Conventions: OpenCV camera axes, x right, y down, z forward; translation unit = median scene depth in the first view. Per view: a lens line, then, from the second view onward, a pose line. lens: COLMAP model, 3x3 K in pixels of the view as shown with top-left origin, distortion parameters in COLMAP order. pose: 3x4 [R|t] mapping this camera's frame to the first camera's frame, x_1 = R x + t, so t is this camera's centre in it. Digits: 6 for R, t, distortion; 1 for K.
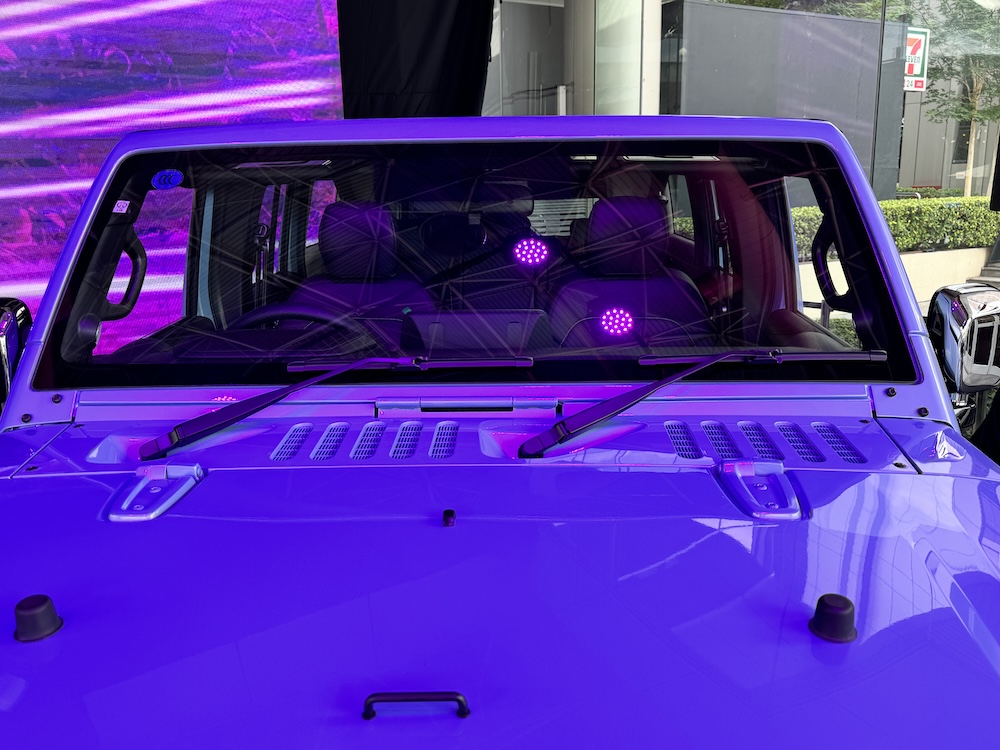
lens RADIAL K [[882.2, 0, 500.8], [0, 882.2, 370.8], [0, 0, 1]] dist [0.071379, -0.023147]
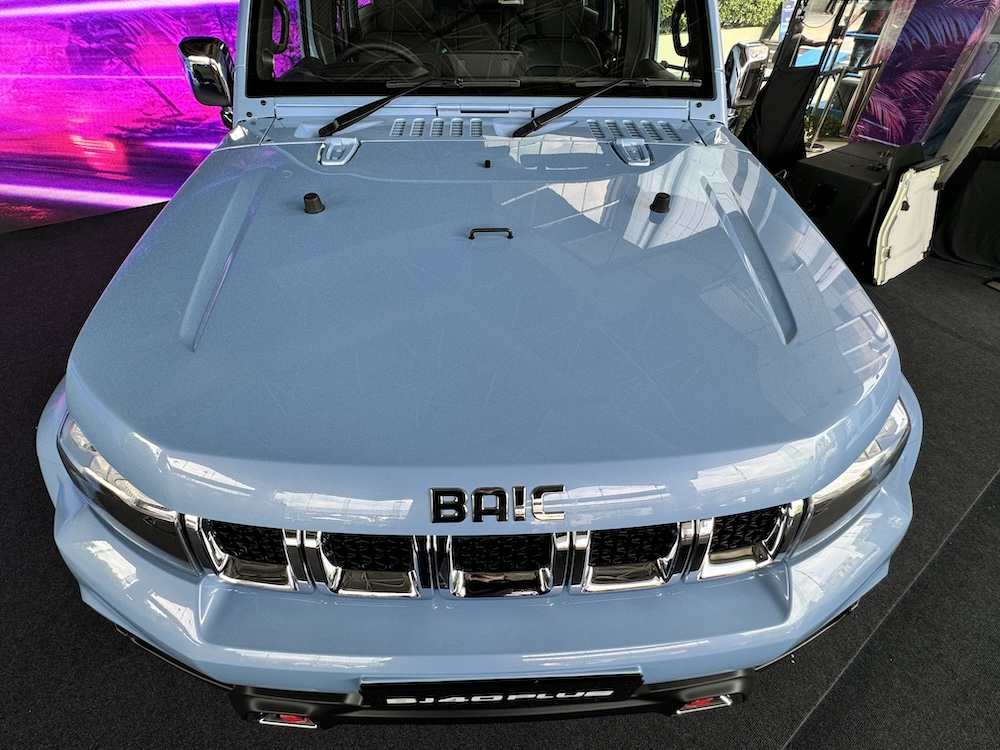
lens RADIAL K [[472.3, 0, 493.6], [0, 472.3, 373.2], [0, 0, 1]] dist [0.012407, 0.000185]
pose [[0.997876, -0.022069, 0.061290, -0.090625], [-0.010014, 0.877712, 0.479083, 0.045945], [-0.064368, -0.478679, 0.875627, -0.163405]]
